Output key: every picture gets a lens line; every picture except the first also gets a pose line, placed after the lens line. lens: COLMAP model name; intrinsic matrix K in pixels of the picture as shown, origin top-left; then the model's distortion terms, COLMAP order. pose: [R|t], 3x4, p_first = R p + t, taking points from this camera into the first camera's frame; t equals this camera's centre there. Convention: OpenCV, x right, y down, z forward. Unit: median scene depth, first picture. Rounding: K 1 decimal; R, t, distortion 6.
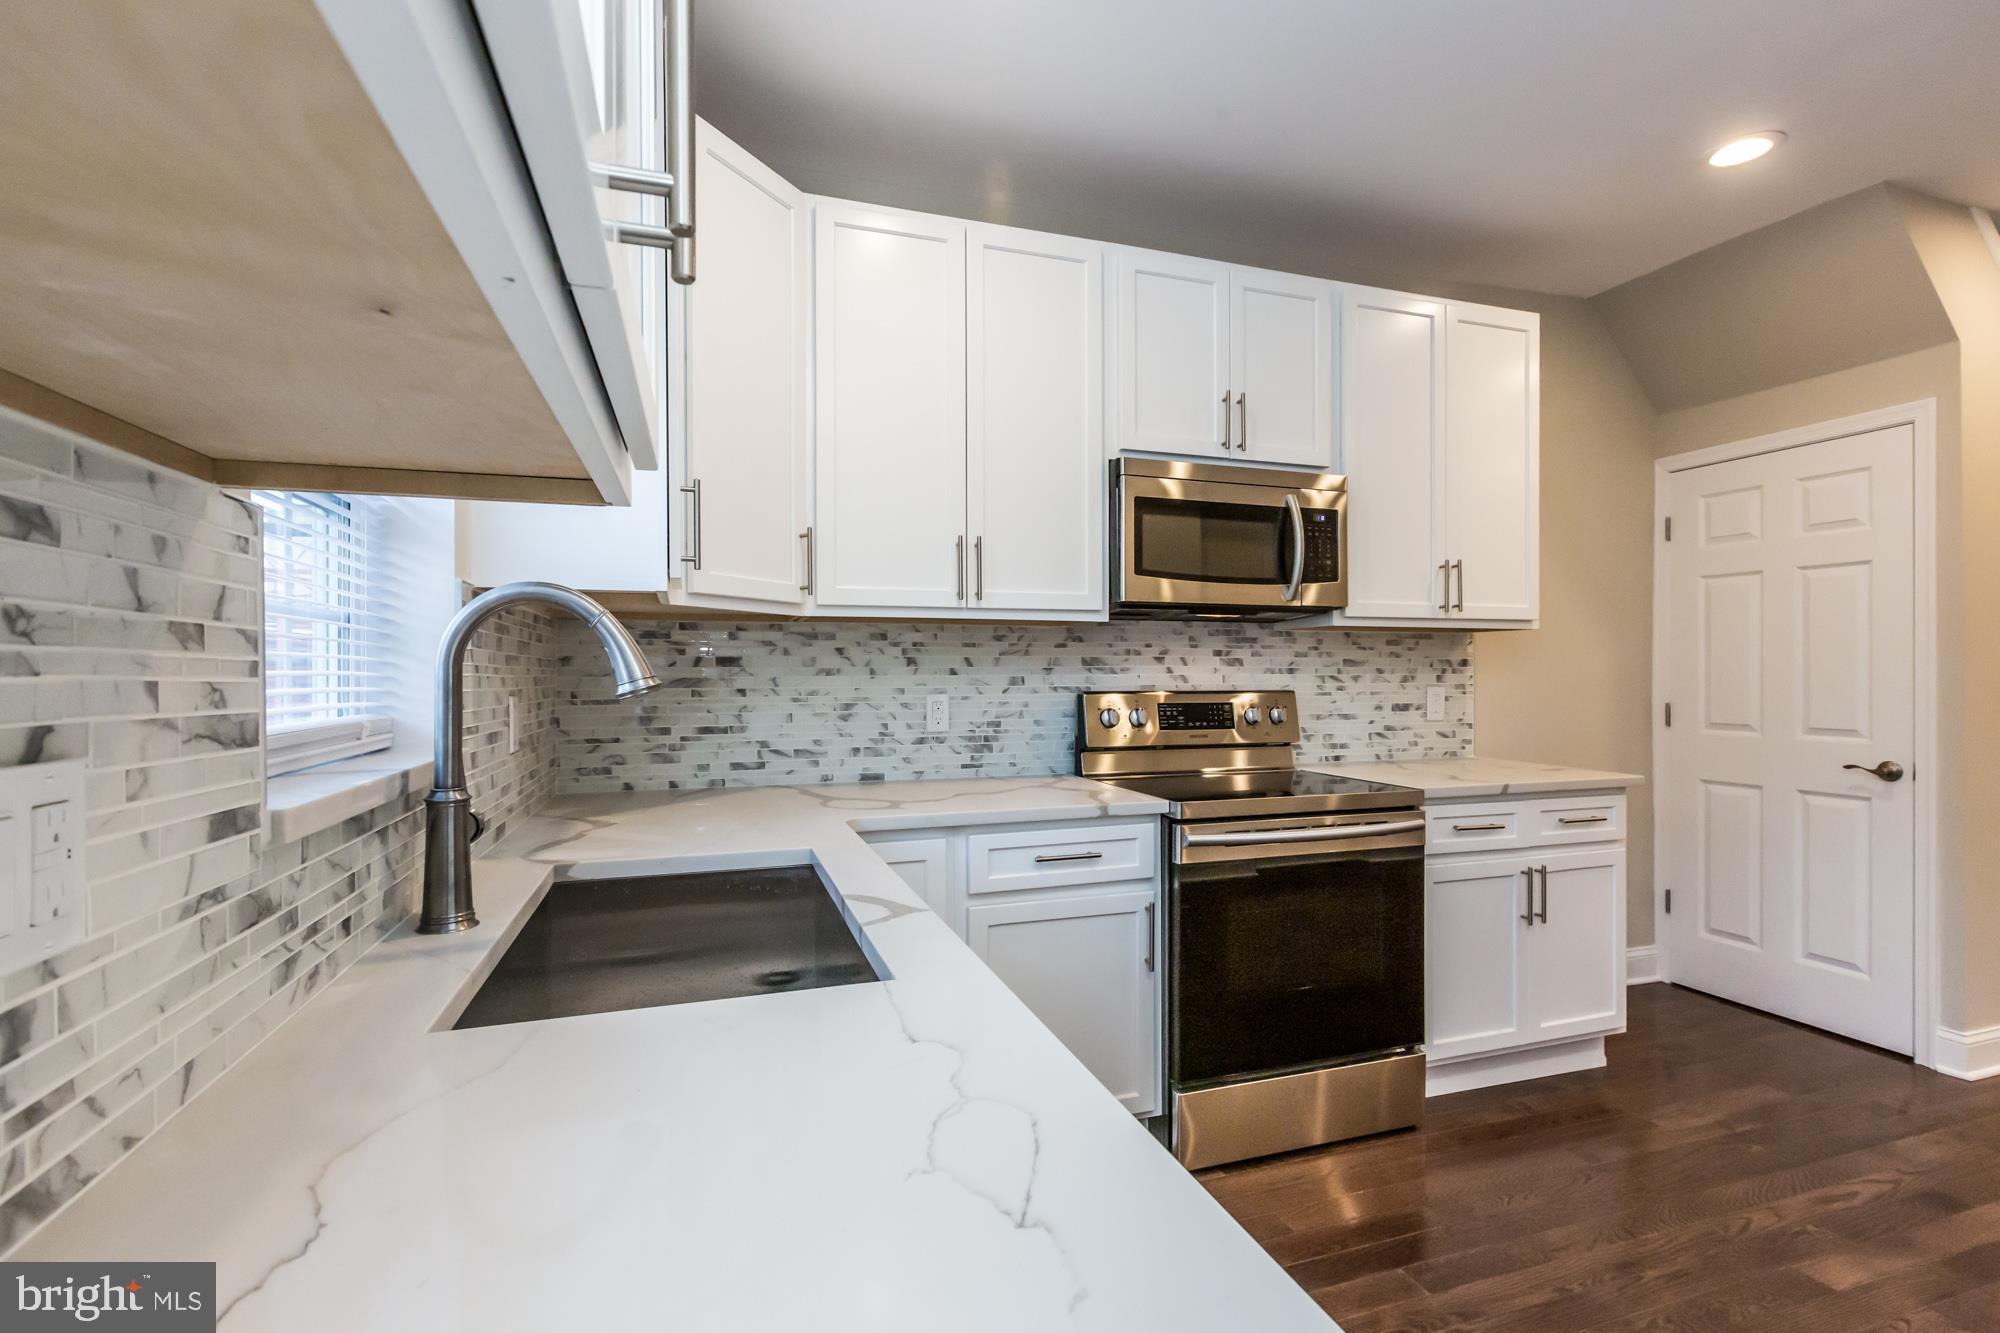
lens RADIAL K [[904.6, 0, 1013.7], [0, 904.6, 671.2], [0, 0, 1]] dist [-0.001105, -0.000134]
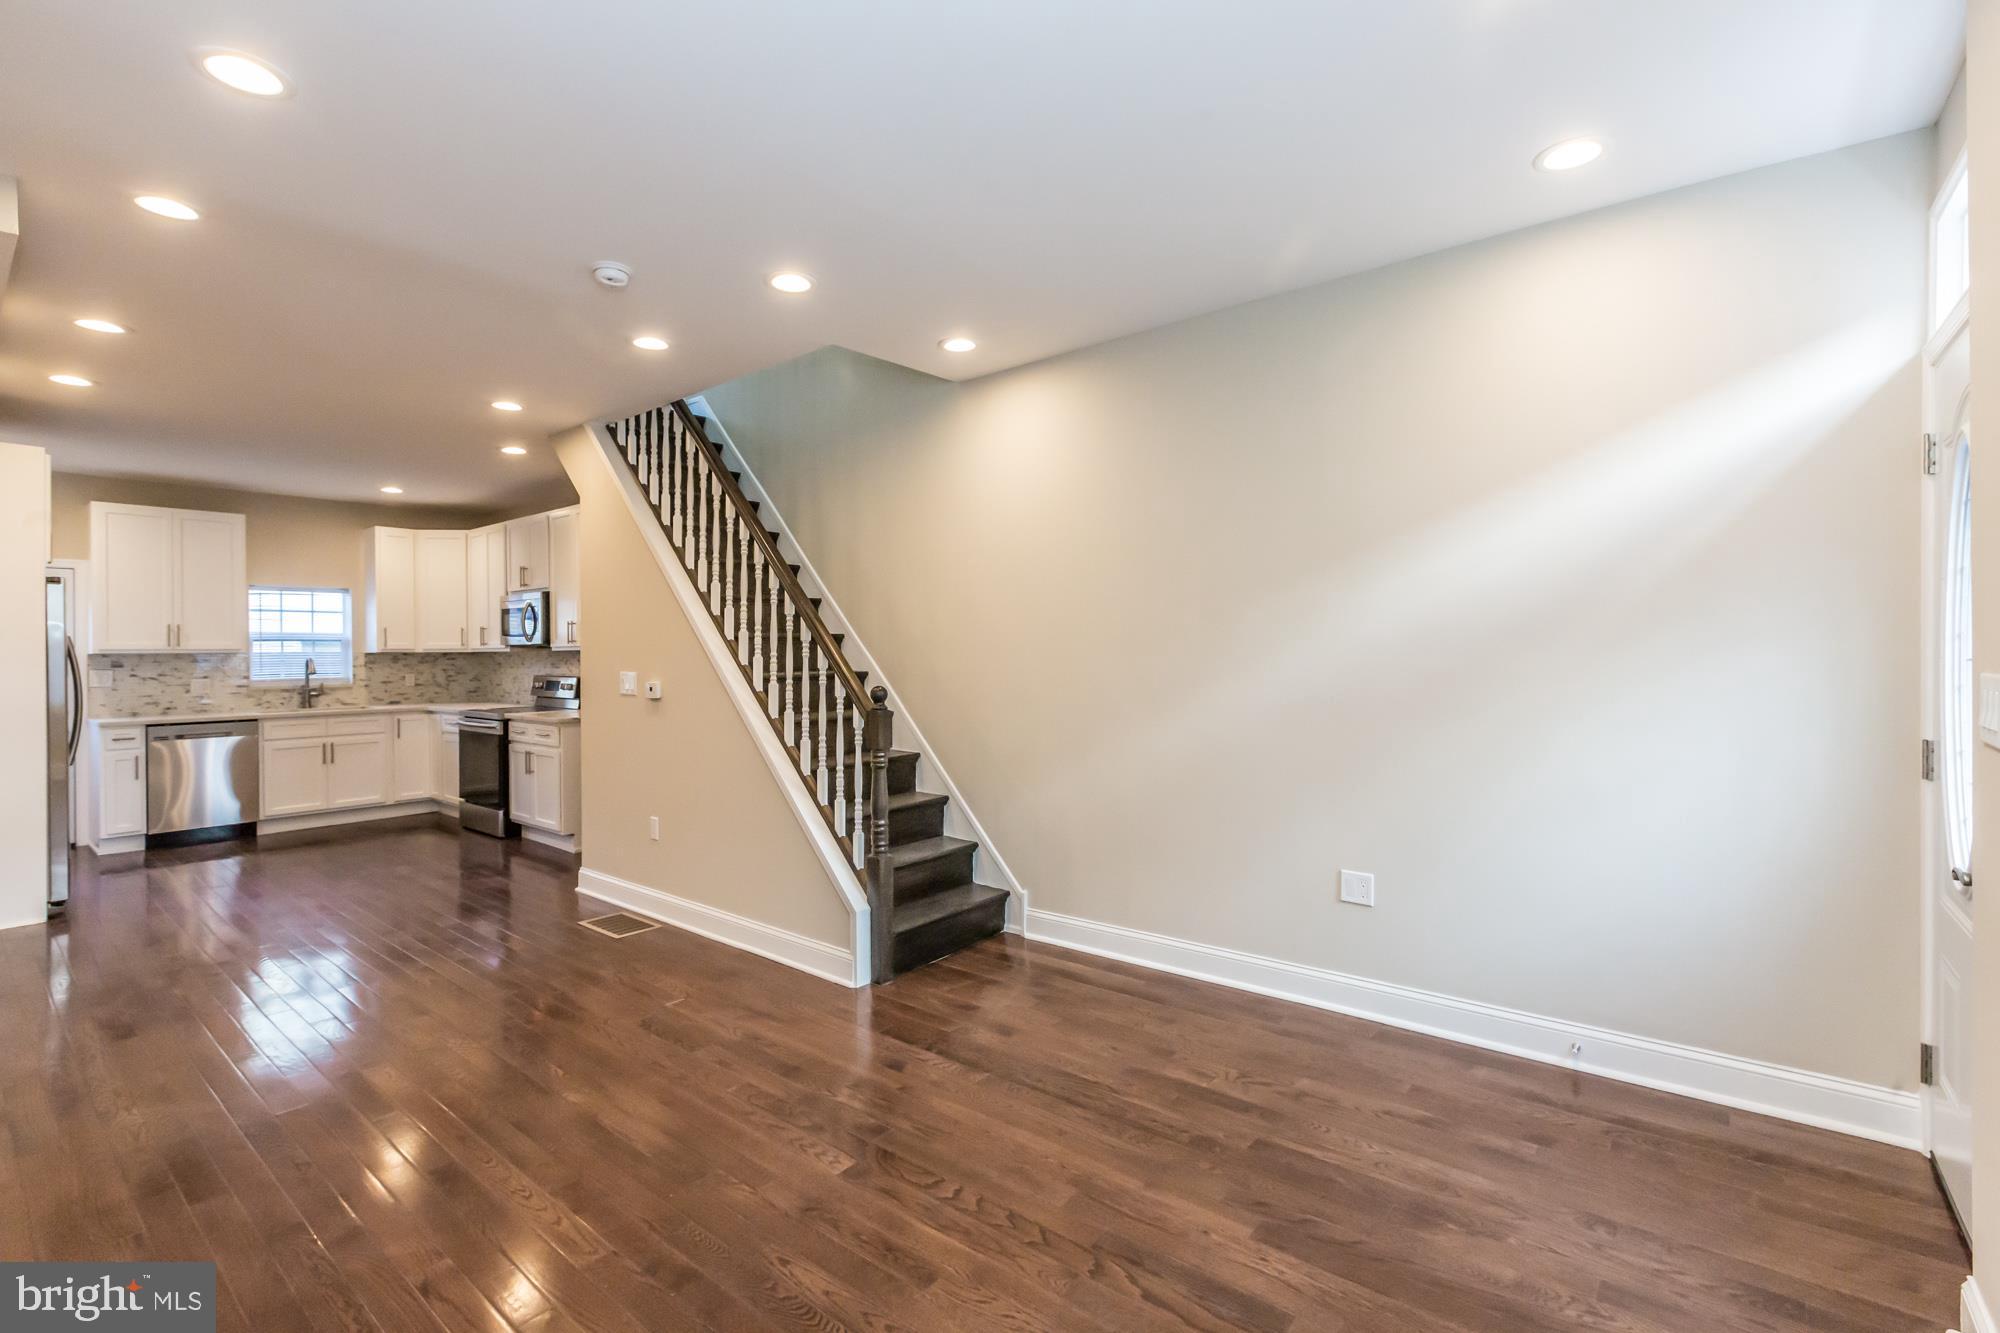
lens RADIAL K [[901.4, 0, 1008.5], [0, 901.4, 647.1], [0, 0, 1]] dist [0.002012, -0.000491]
pose [[0.521493, -0.005978, -0.853235, 3.080322], [0.008165, 0.999965, -0.002015, -0.044901], [0.853217, -0.005915, 0.521523, 0.775331]]
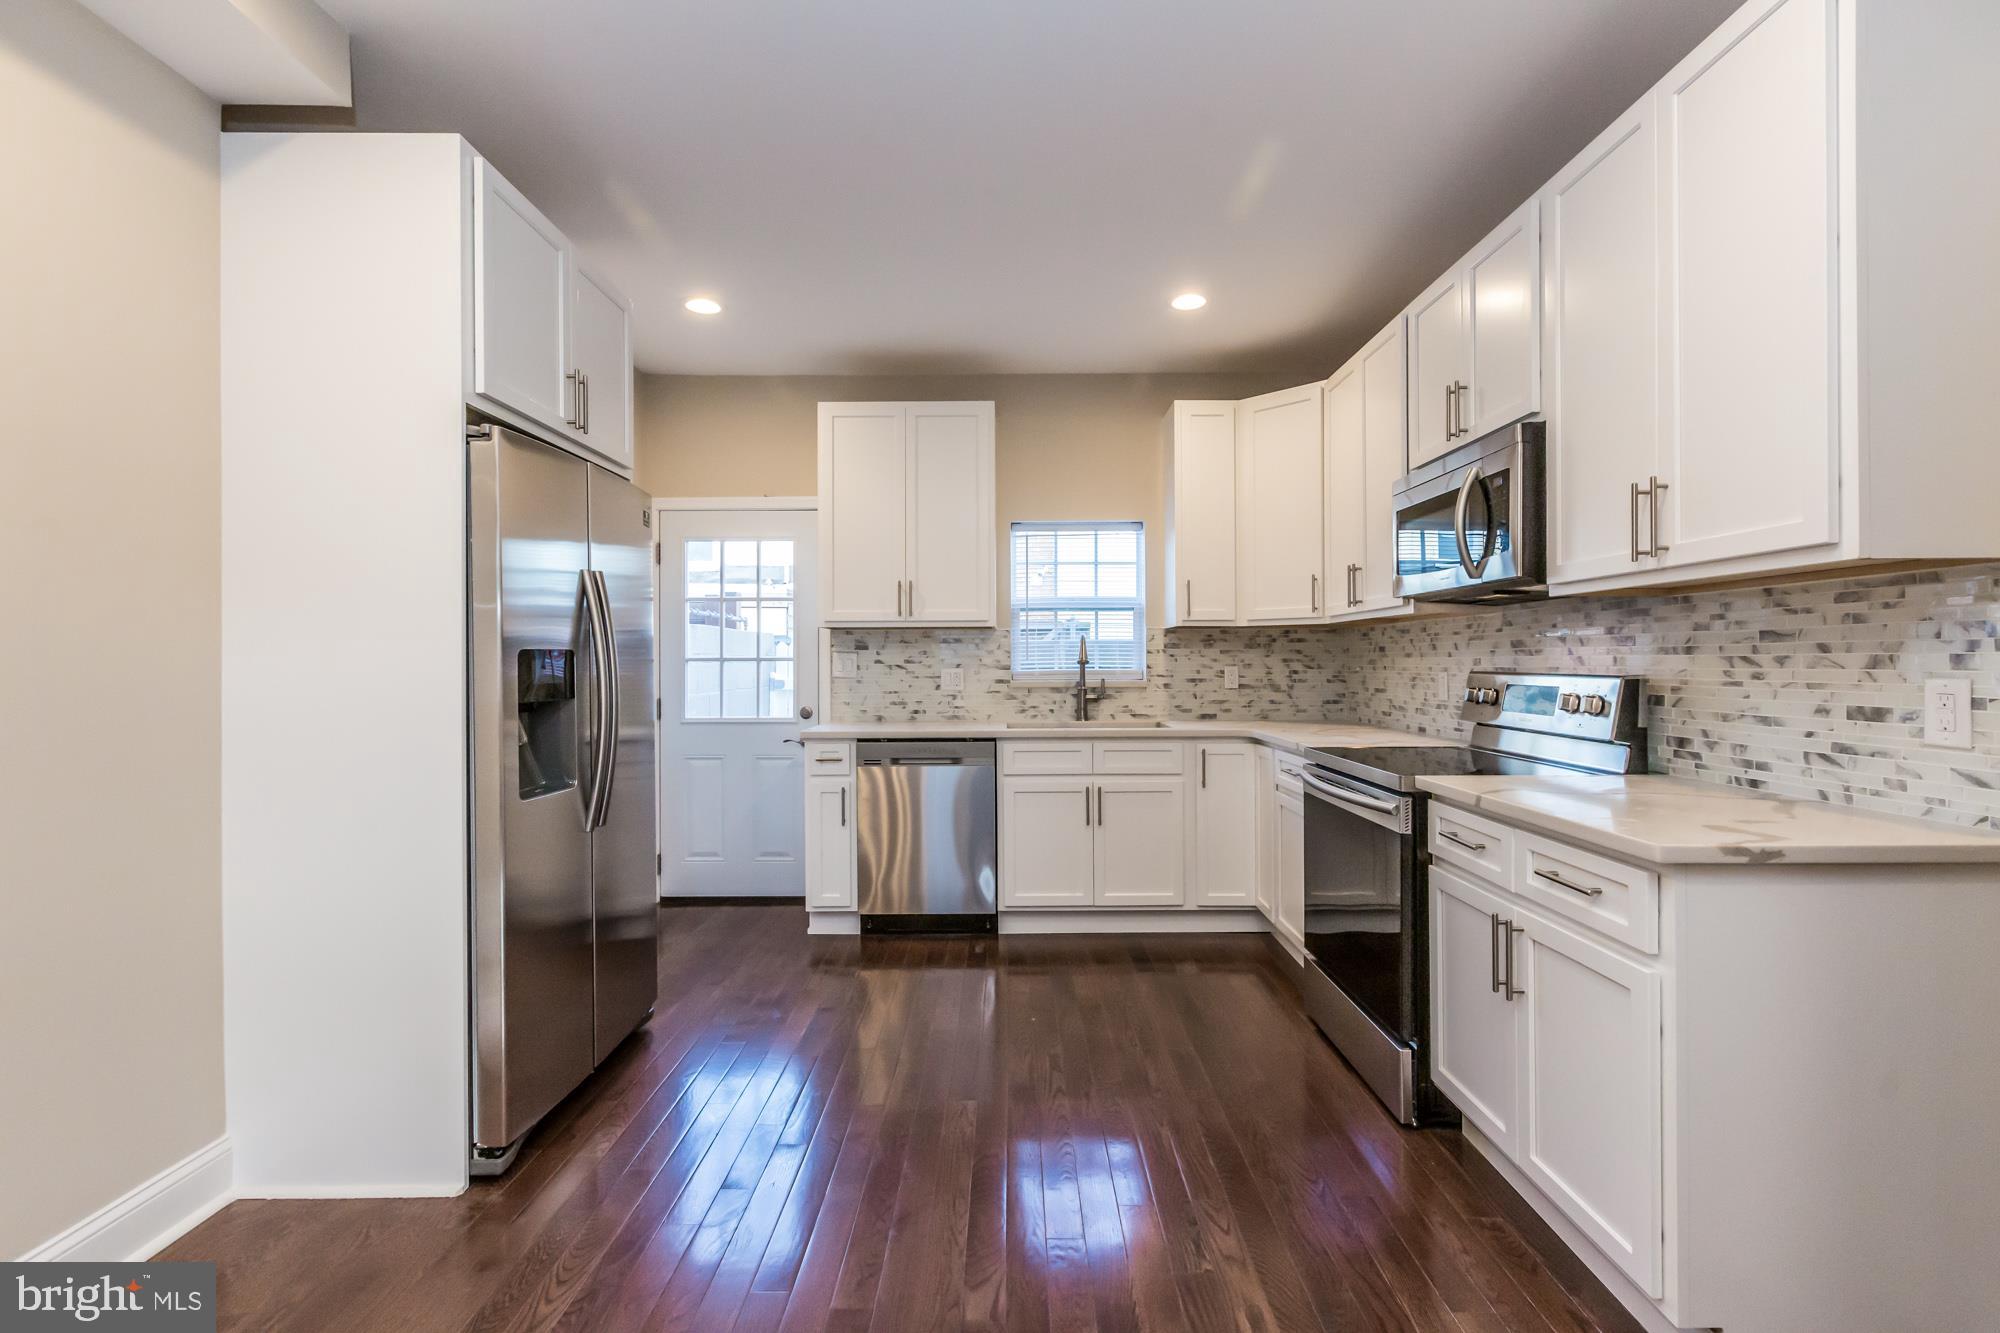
lens RADIAL K [[891.6, 0, 1006.7], [0, 891.6, 660.6], [0, 0, 1]] dist [0.002165, -0.000401]
pose [[-0.330698, 0.001825, -0.943735, 1.285649], [0.005189, 0.999987, 0.000116, 0.005829], [0.943722, -0.004859, -0.330703, 0.796431]]
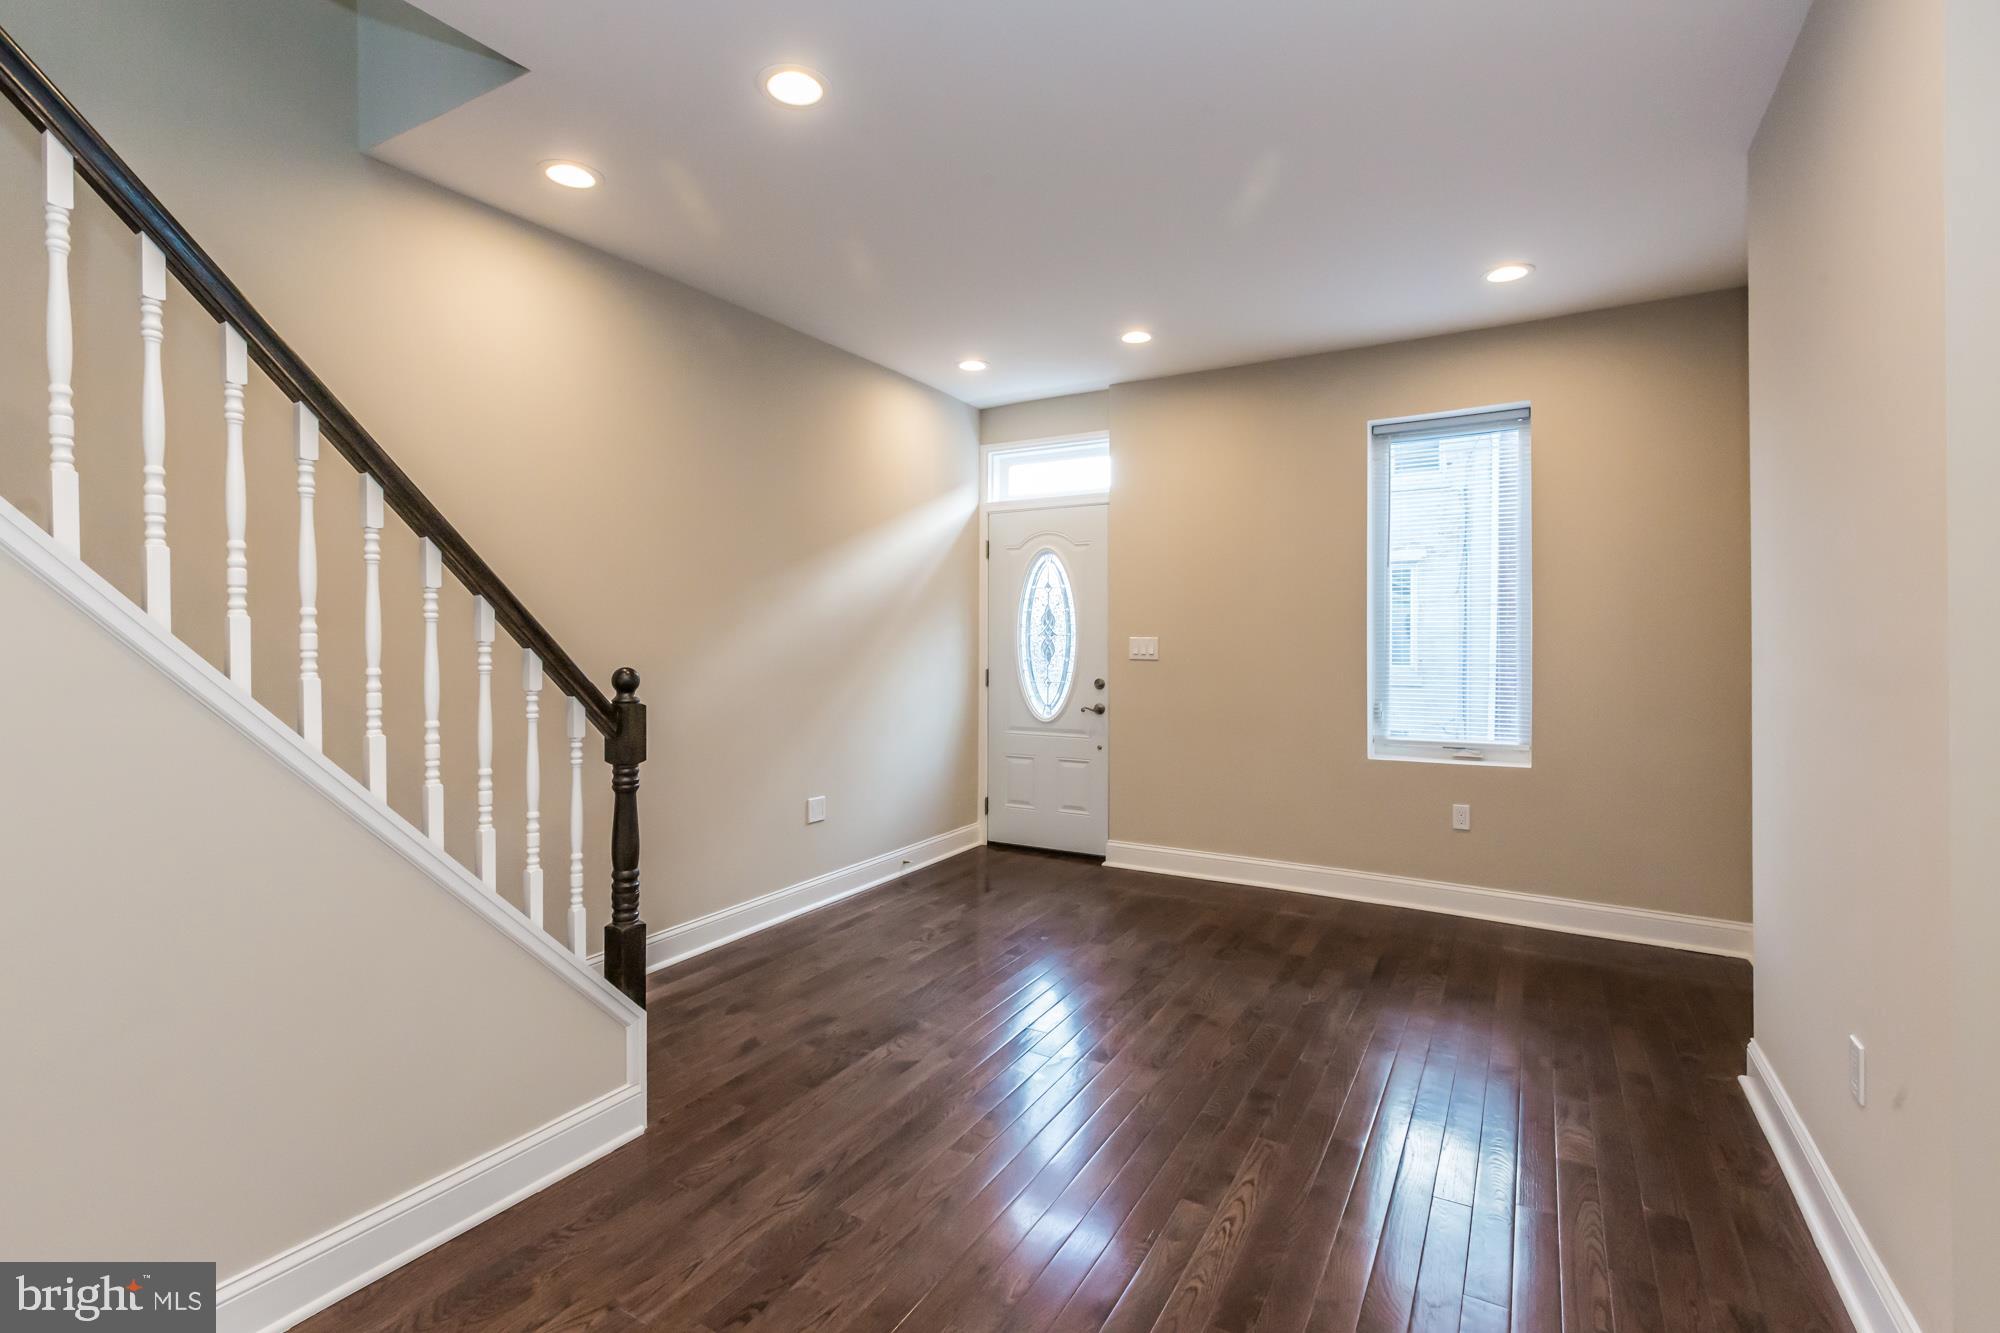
lens RADIAL K [[891.6, 0, 1006.7], [0, 891.6, 660.6], [0, 0, 1]] dist [0.002165, -0.000401]
pose [[0.762360, -0.012664, 0.647029, 1.545996], [-0.002514, 0.999743, 0.022529, -0.019063], [-0.647148, -0.018801, 0.762132, 0.401871]]
